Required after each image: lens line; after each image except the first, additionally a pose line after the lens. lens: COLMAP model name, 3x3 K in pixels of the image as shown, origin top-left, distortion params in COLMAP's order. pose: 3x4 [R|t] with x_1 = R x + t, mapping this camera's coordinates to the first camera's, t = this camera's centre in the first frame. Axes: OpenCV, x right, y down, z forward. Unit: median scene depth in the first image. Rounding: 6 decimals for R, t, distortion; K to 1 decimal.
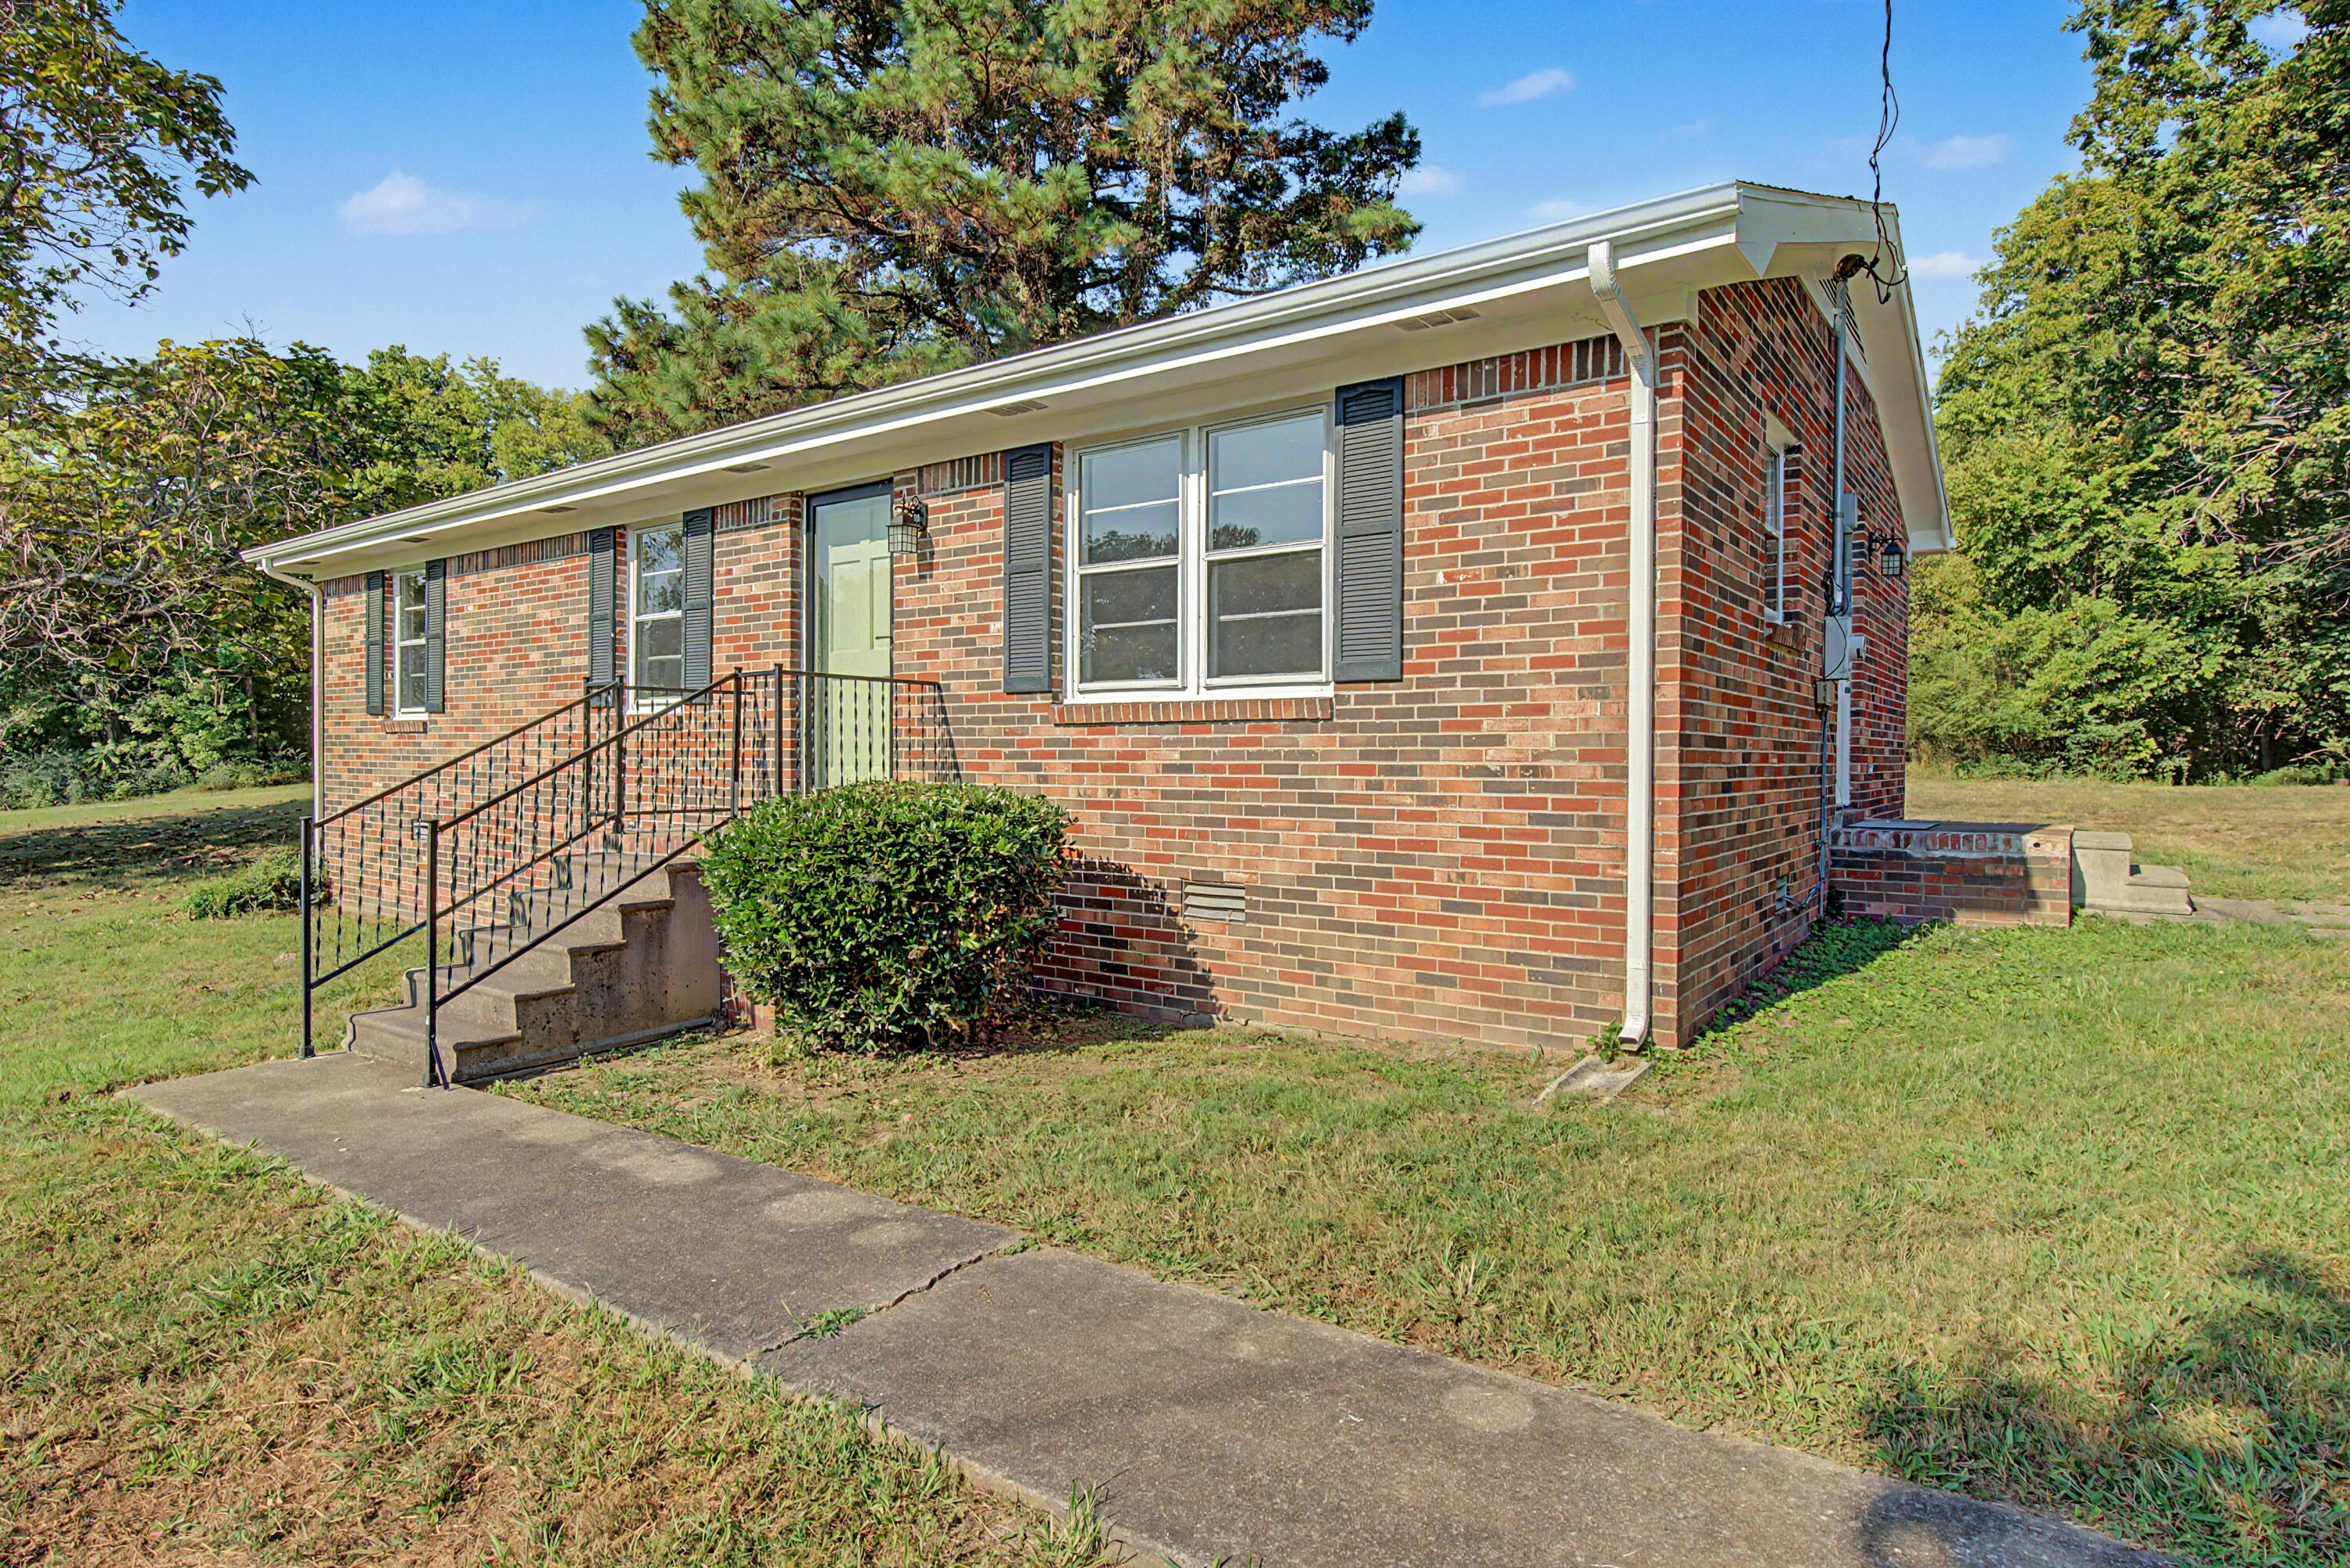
lens RADIAL K [[1277.5, 0, 1169.0], [0, 1277.5, 784.6], [0, 0, 1]] dist [-0.008472, 0.002650]
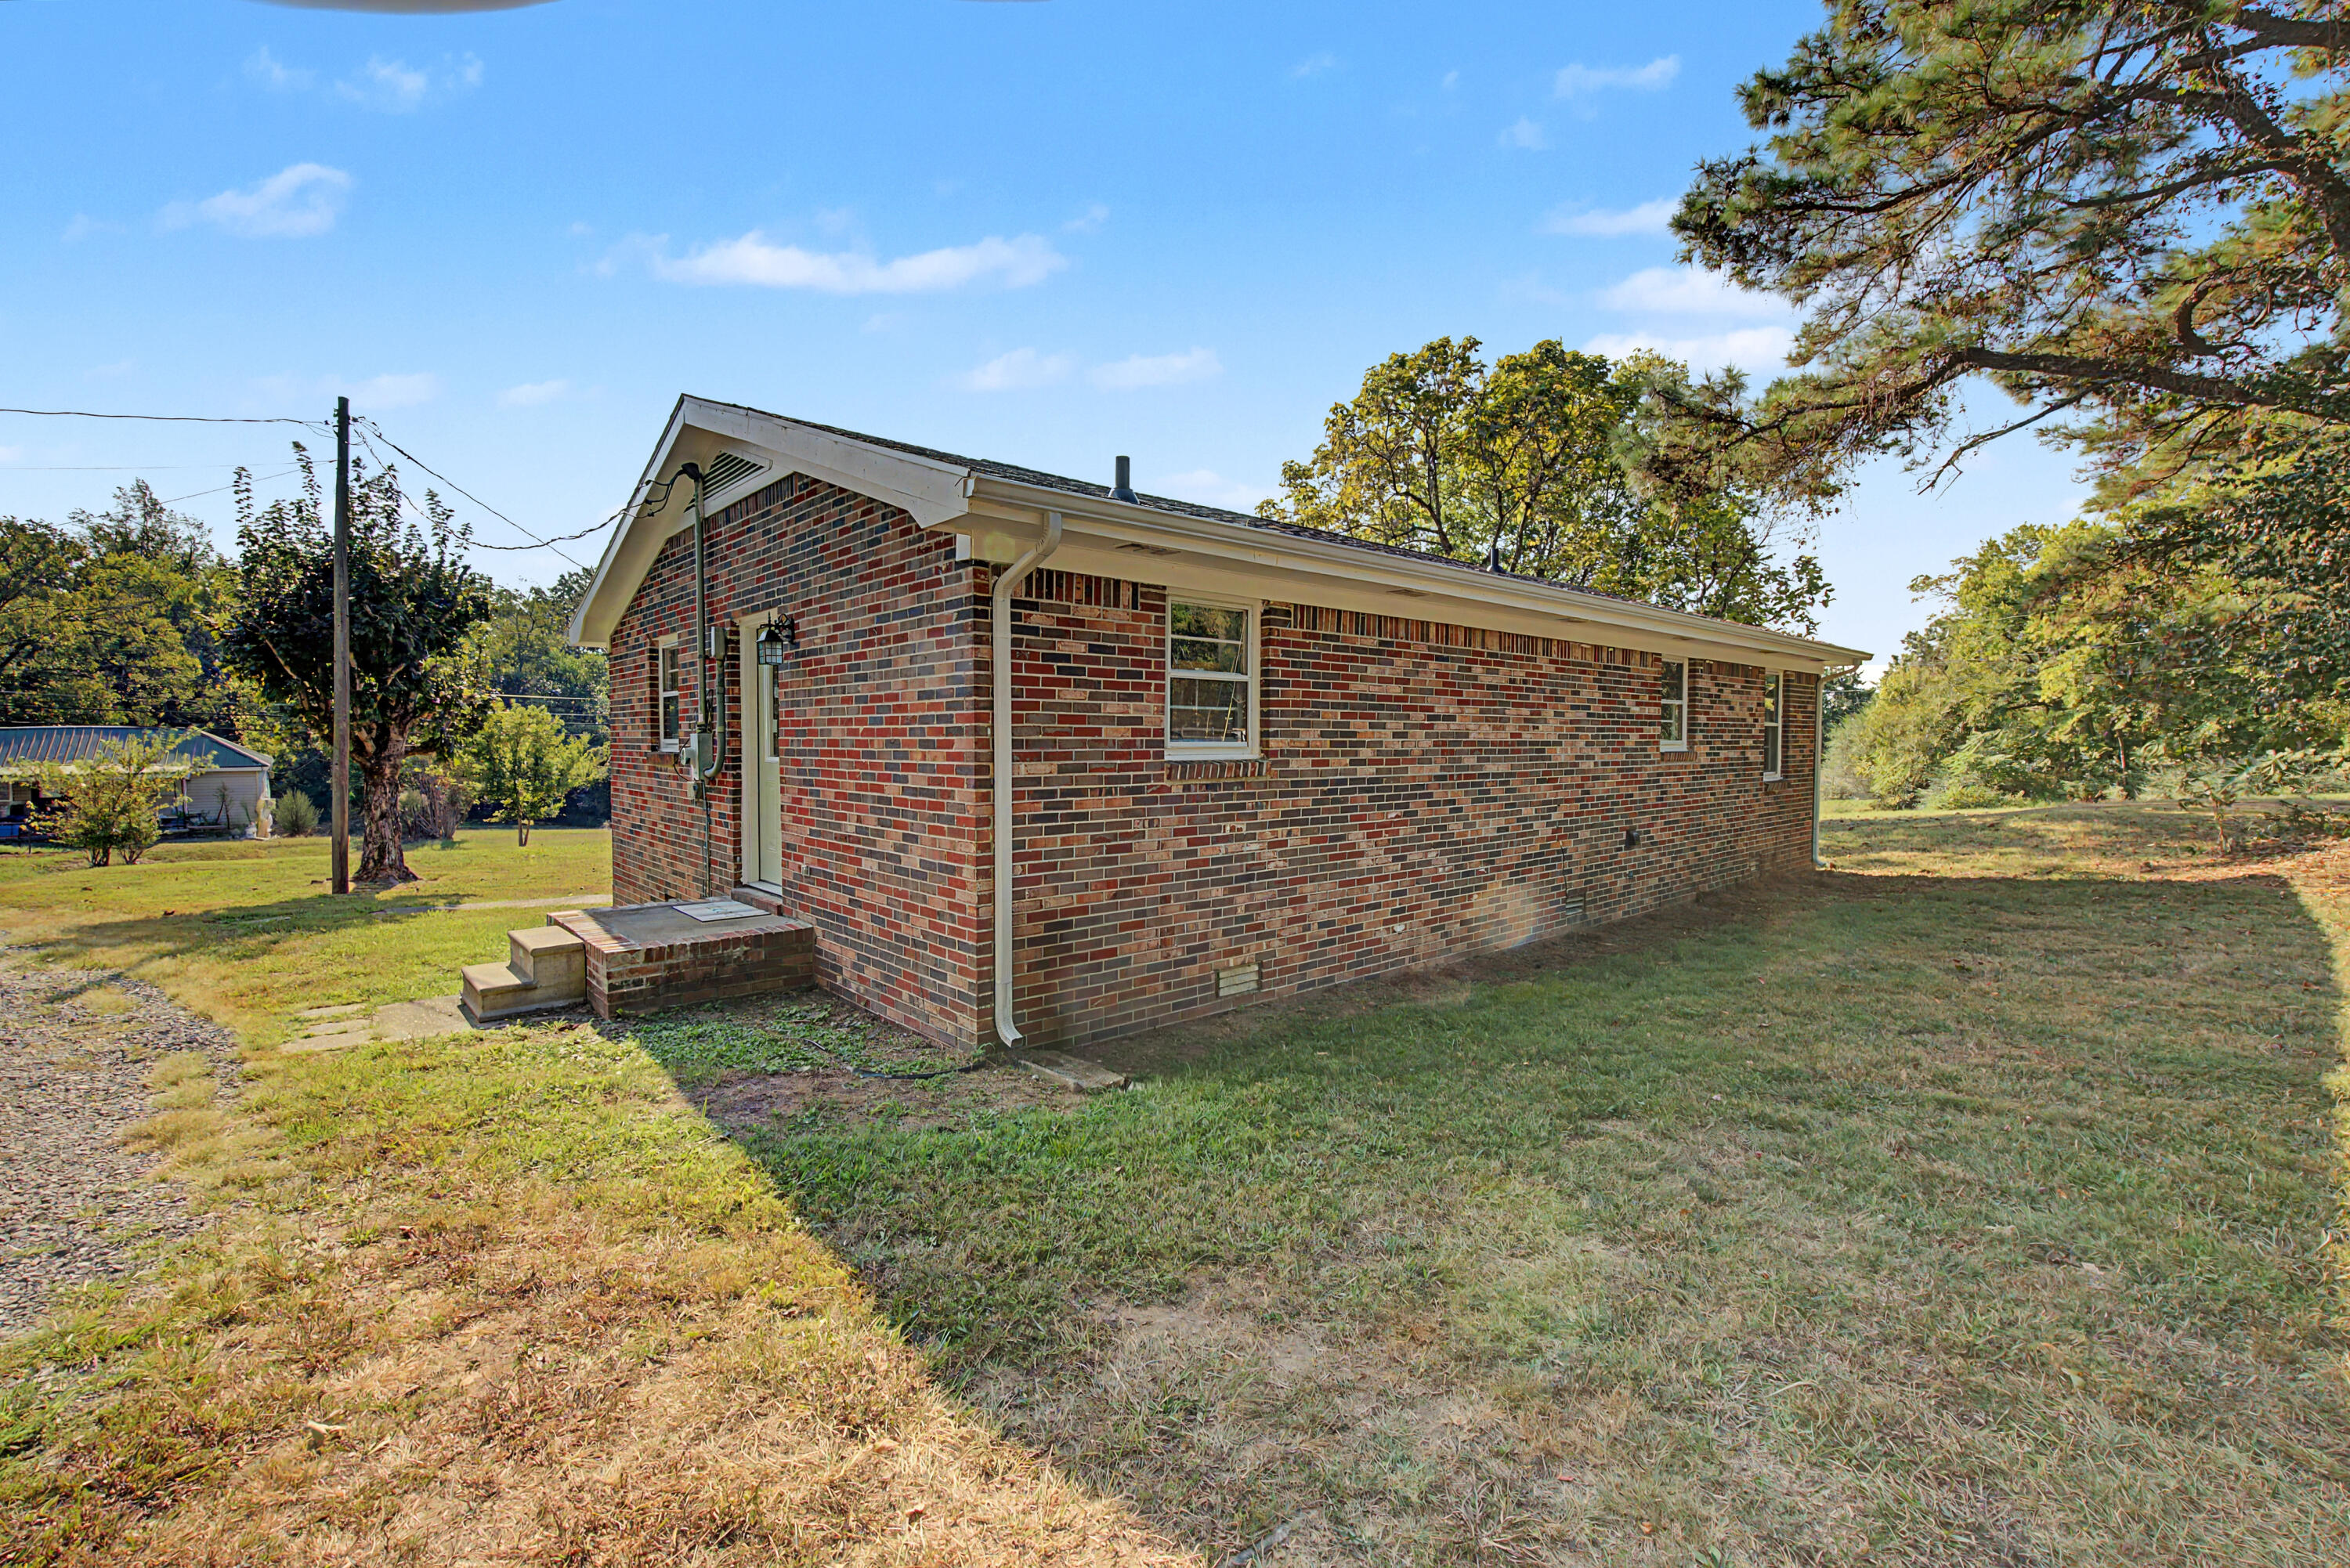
lens RADIAL K [[1014.7, 0, 1177.3], [0, 1014.7, 768.1], [0, 0, 1]] dist [-0.006661, 0.002947]
pose [[-0.221880, 0.024328, -0.974770, 1.464514], [-0.024056, 0.999248, 0.030415, -0.139315], [0.974777, 0.030198, -0.221128, 1.734239]]
